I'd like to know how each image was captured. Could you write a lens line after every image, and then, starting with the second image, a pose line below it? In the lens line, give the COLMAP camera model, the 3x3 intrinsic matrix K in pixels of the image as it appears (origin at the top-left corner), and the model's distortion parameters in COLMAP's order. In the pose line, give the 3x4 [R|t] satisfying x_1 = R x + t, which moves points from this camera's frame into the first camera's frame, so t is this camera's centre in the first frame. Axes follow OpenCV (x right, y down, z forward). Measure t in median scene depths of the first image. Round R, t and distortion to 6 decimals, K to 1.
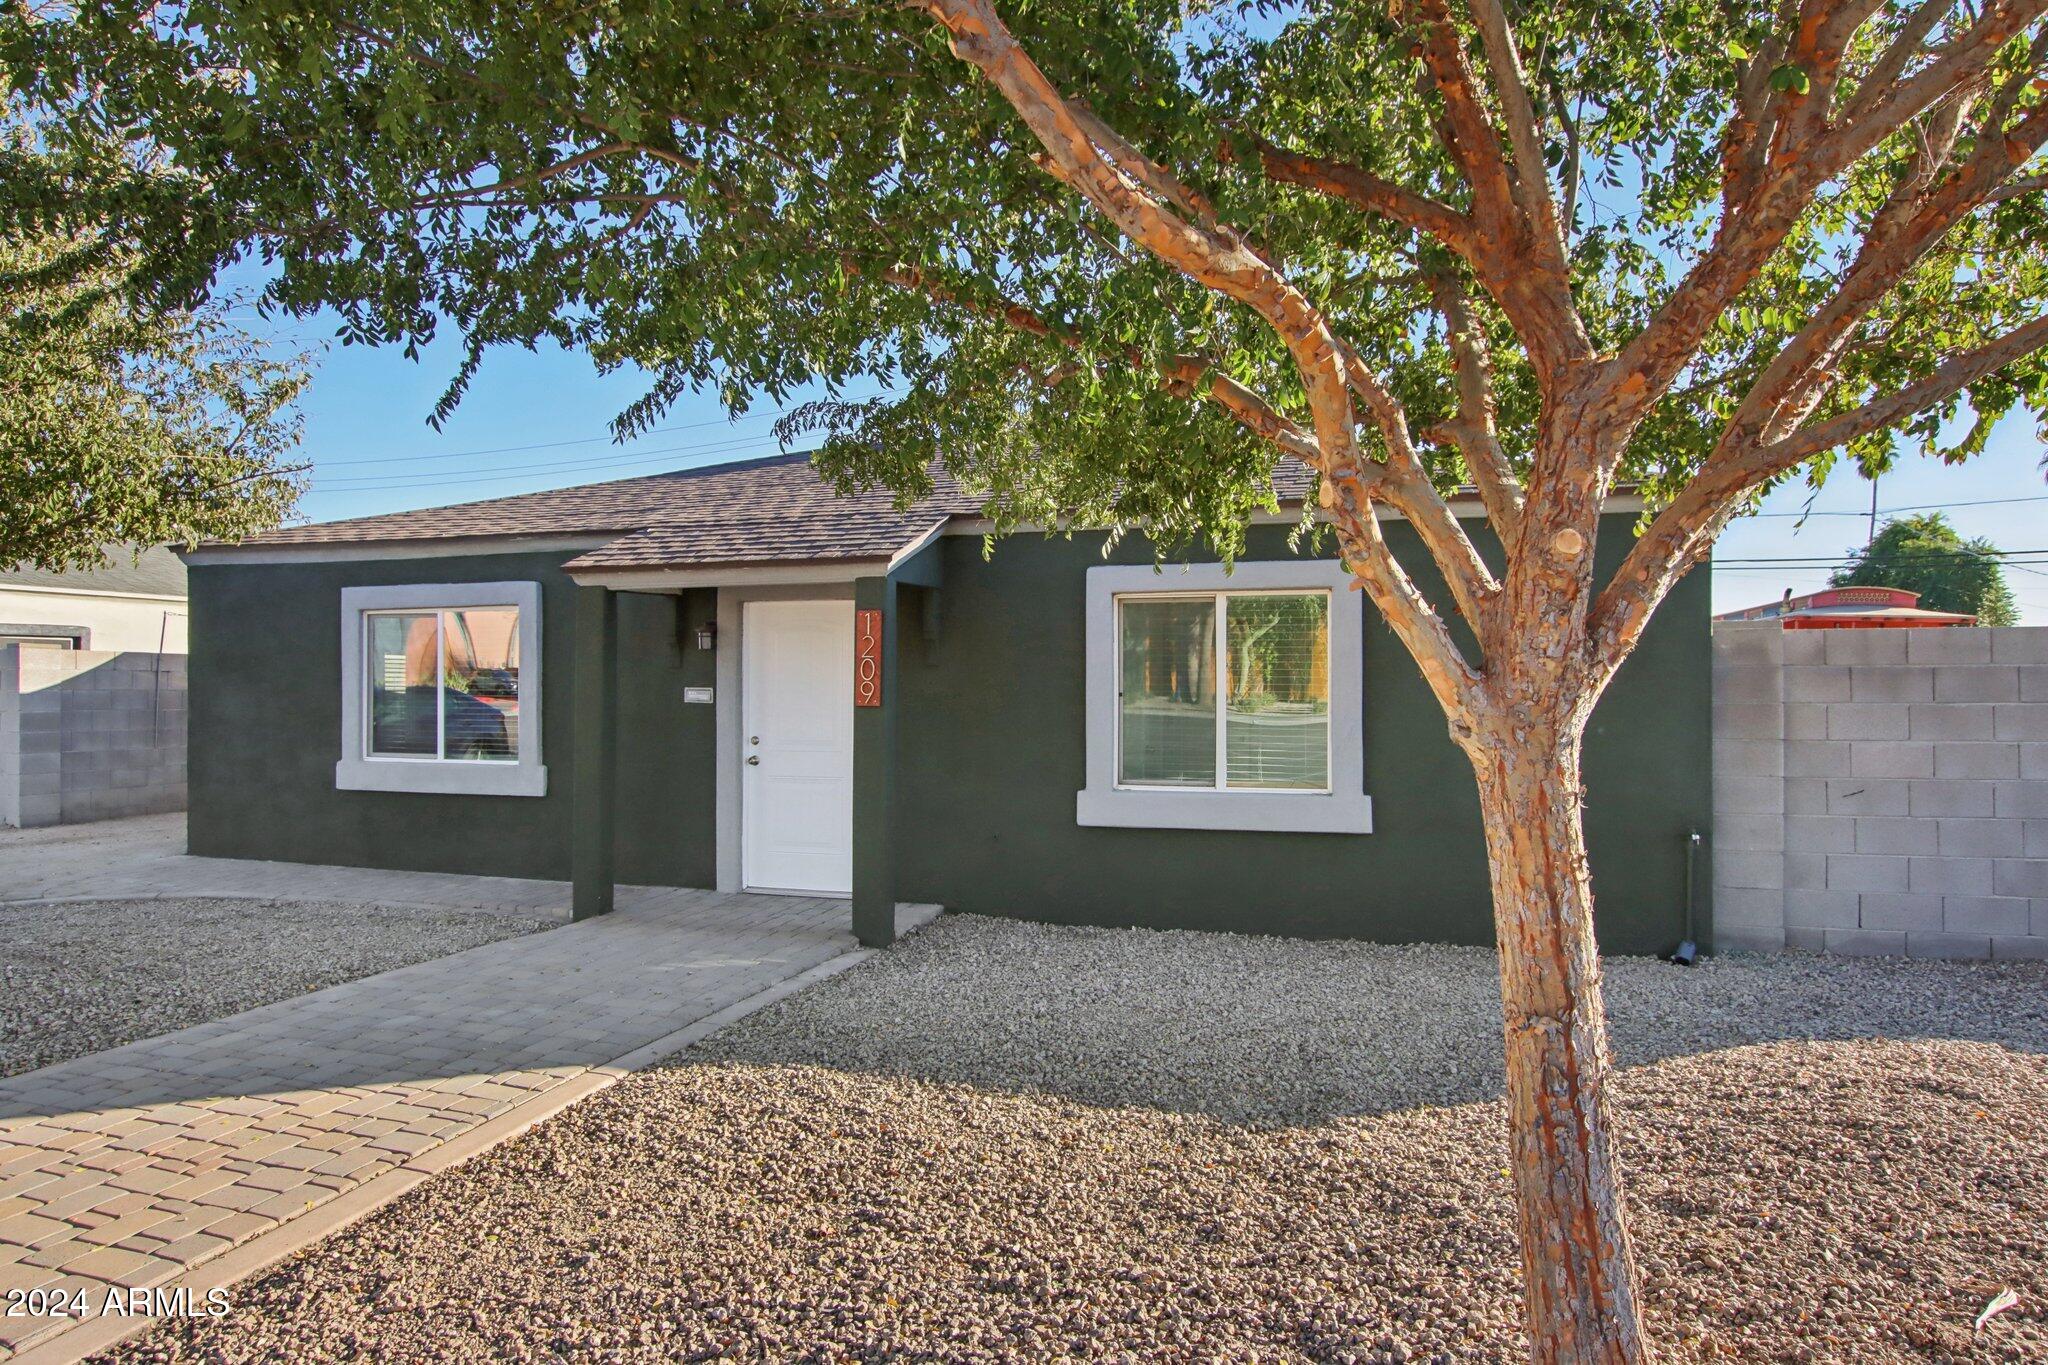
lens RADIAL K [[1180.5, 0, 1023.7], [0, 1180.5, 642.6], [0, 0, 1]] dist [-0.016486, 0.000358]
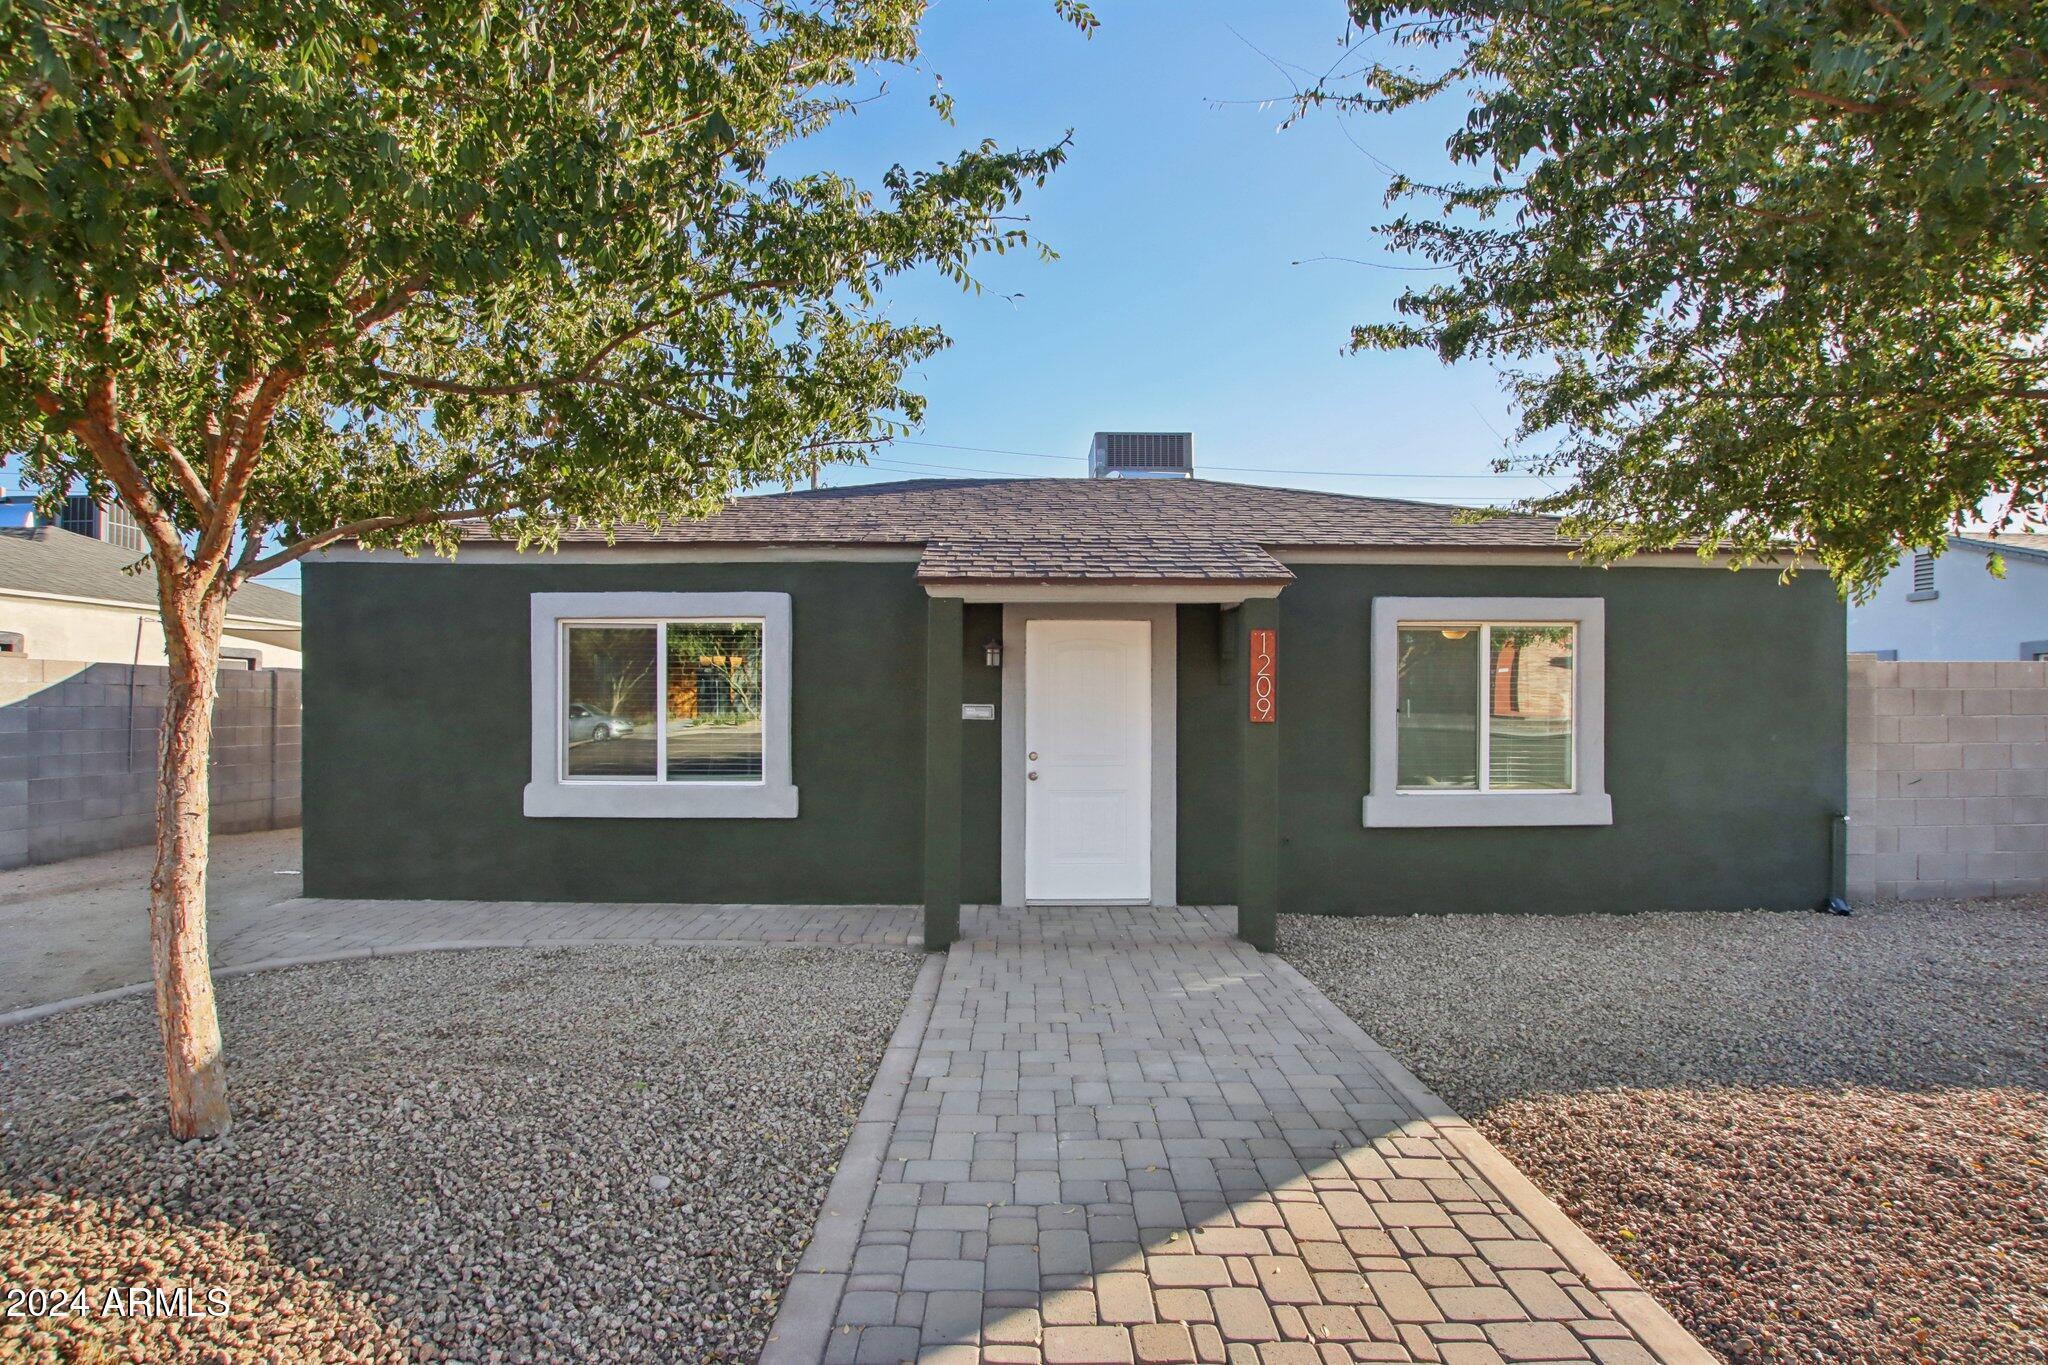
lens RADIAL K [[957.4, 0, 1024.0], [0, 957.4, 682.5], [0, 0, 1]] dist [-0.028143, 0.000364]
pose [[0.955849, 0.007086, 0.293772, -0.507841], [-0.011634, 0.999838, 0.013737, 0.008919], [-0.293627, -0.016548, 0.955777, 0.228483]]
